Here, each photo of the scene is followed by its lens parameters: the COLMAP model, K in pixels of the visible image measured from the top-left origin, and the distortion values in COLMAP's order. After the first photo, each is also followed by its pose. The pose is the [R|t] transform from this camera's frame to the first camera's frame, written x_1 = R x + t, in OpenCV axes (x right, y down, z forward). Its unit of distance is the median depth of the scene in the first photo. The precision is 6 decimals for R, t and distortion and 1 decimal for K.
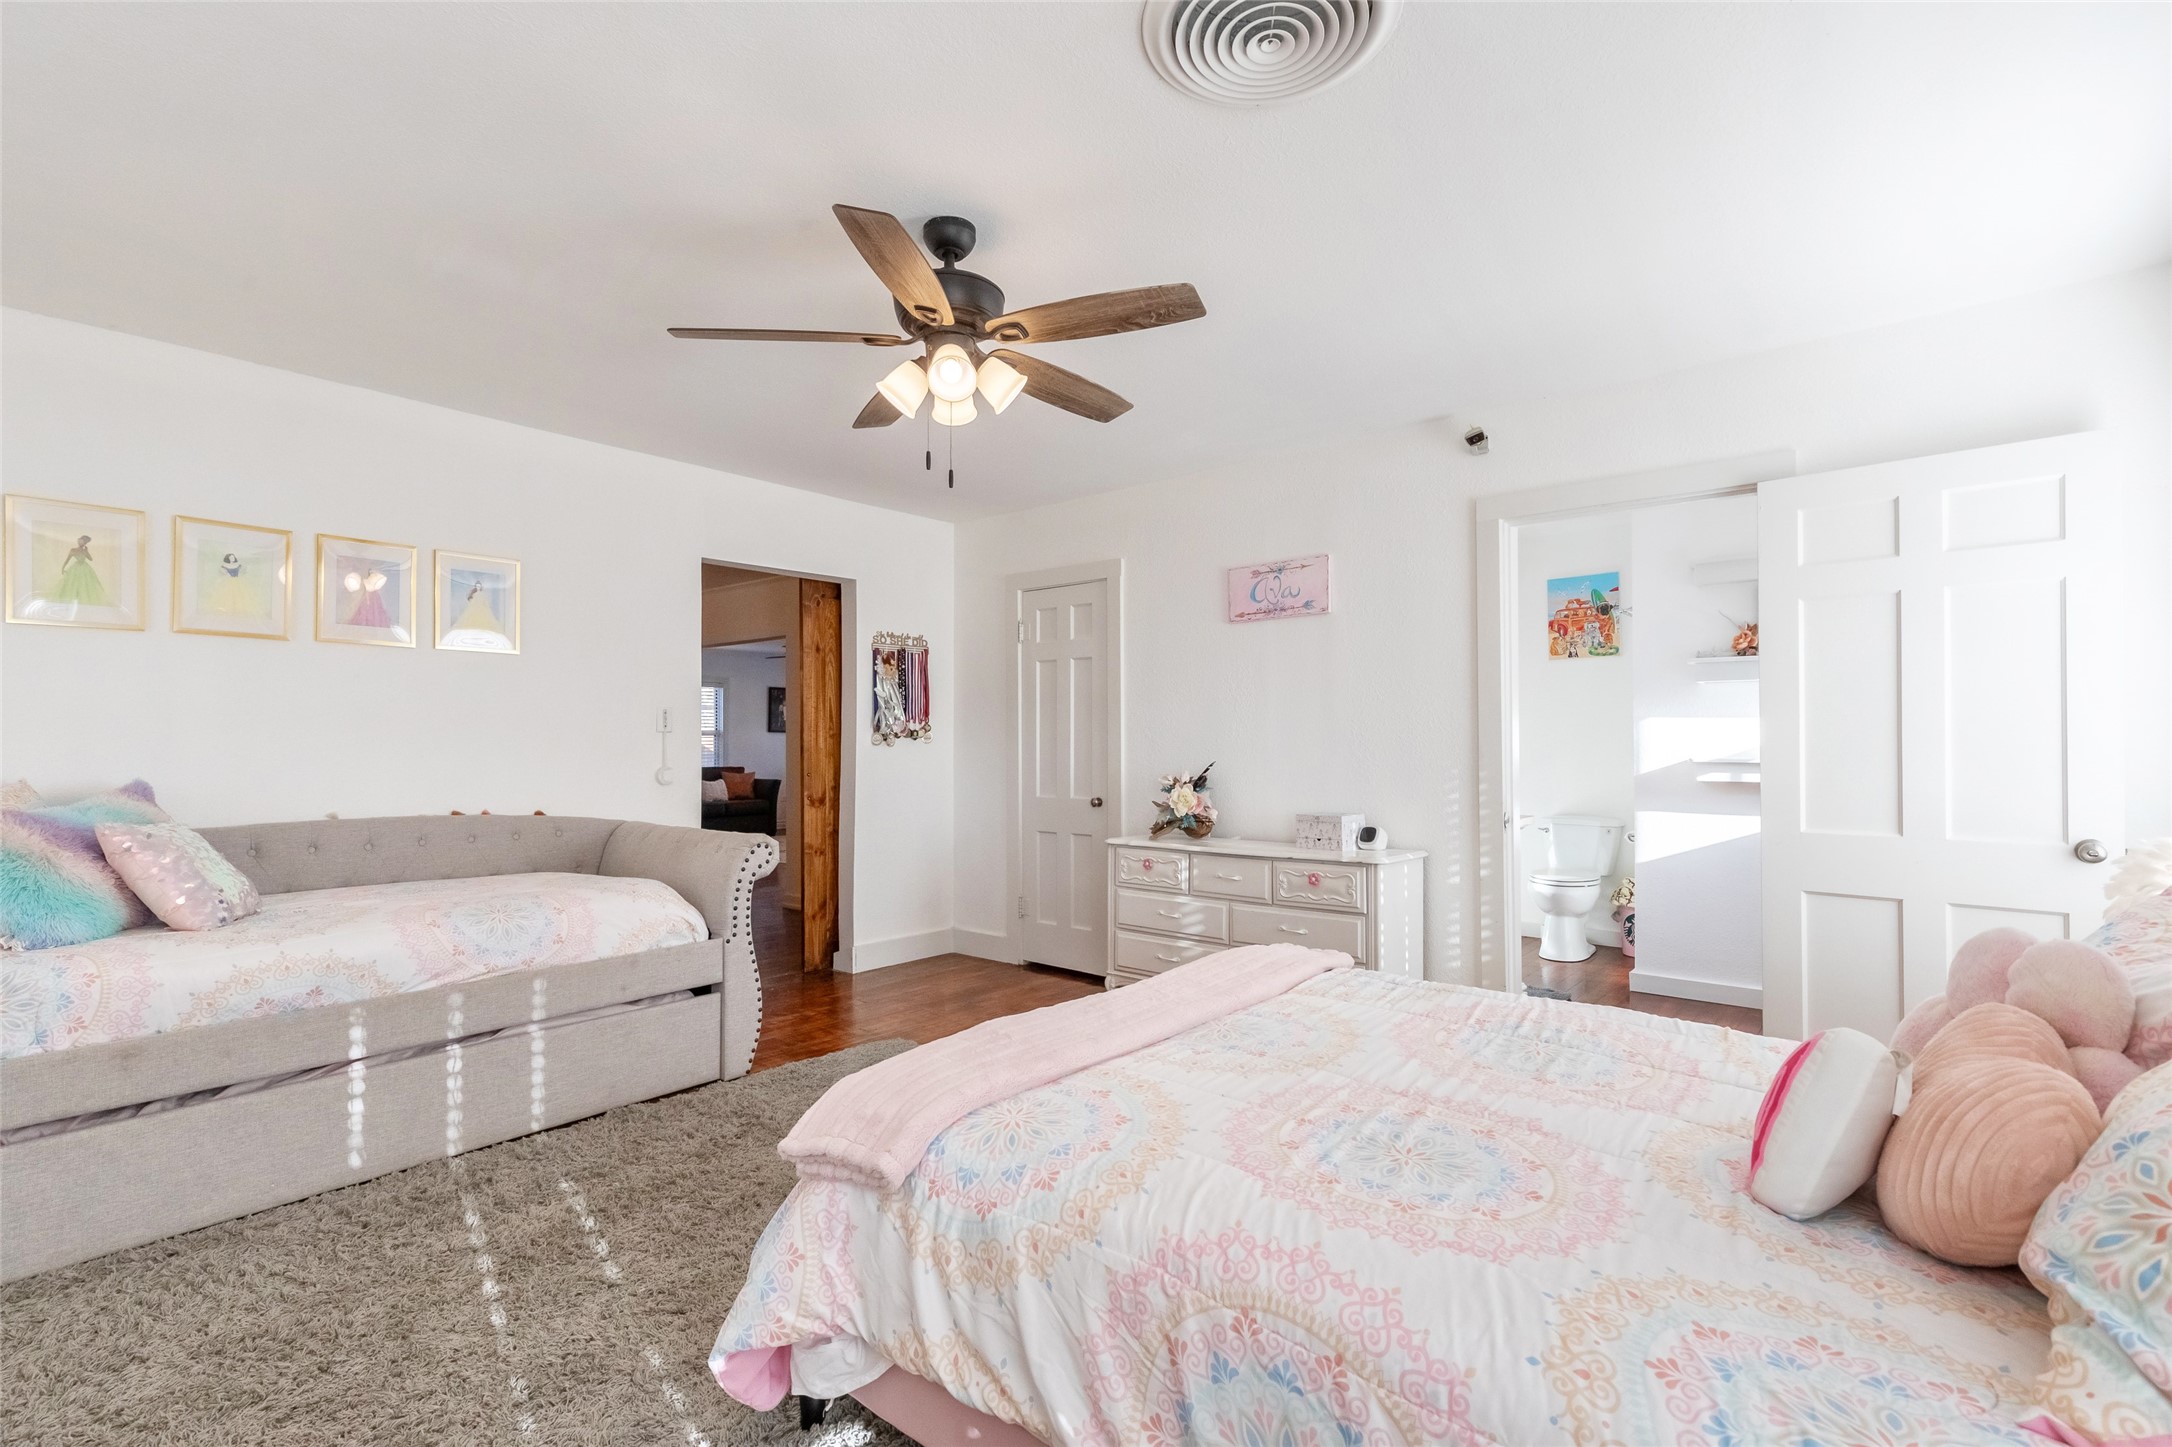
lens RADIAL K [[992.1, 0, 1100.9], [0, 992.1, 716.9], [0, 0, 1]] dist [0.008754, -0.002253]
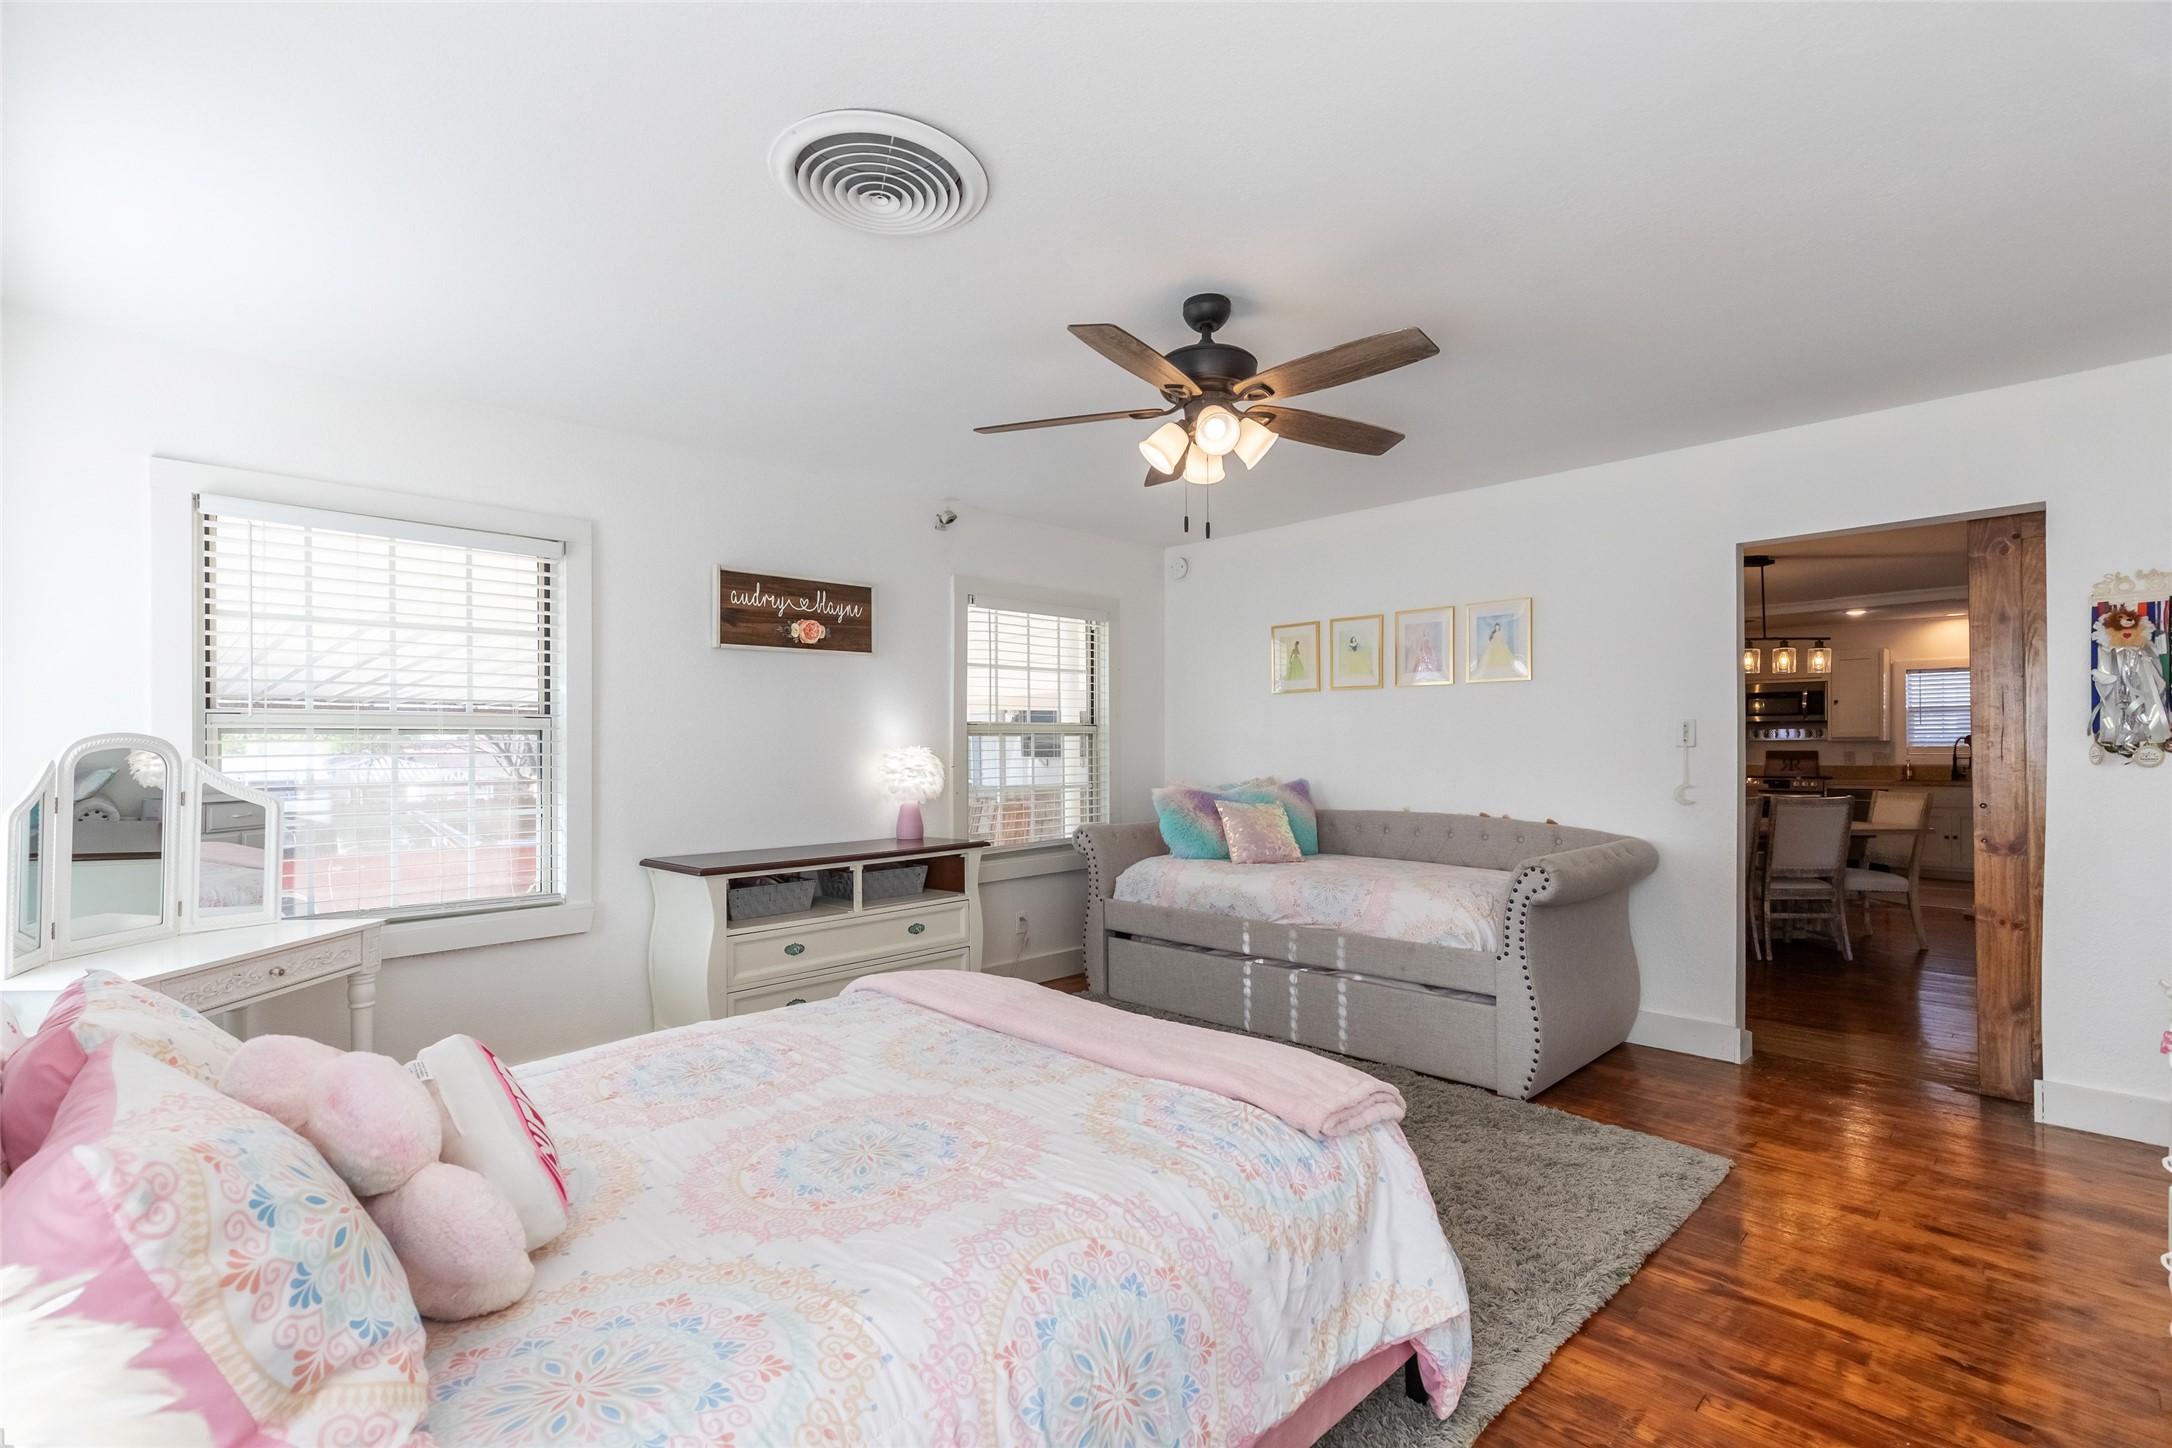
lens RADIAL K [[992.1, 0, 1092.3], [0, 992.1, 740.7], [0, 0, 1]] dist [0.008754, -0.002253]
pose [[-0.099659, -0.004634, -0.995011, 0.785095], [0.032121, 0.999453, -0.007872, -0.001542], [0.994503, -0.032745, -0.099456, 0.801634]]
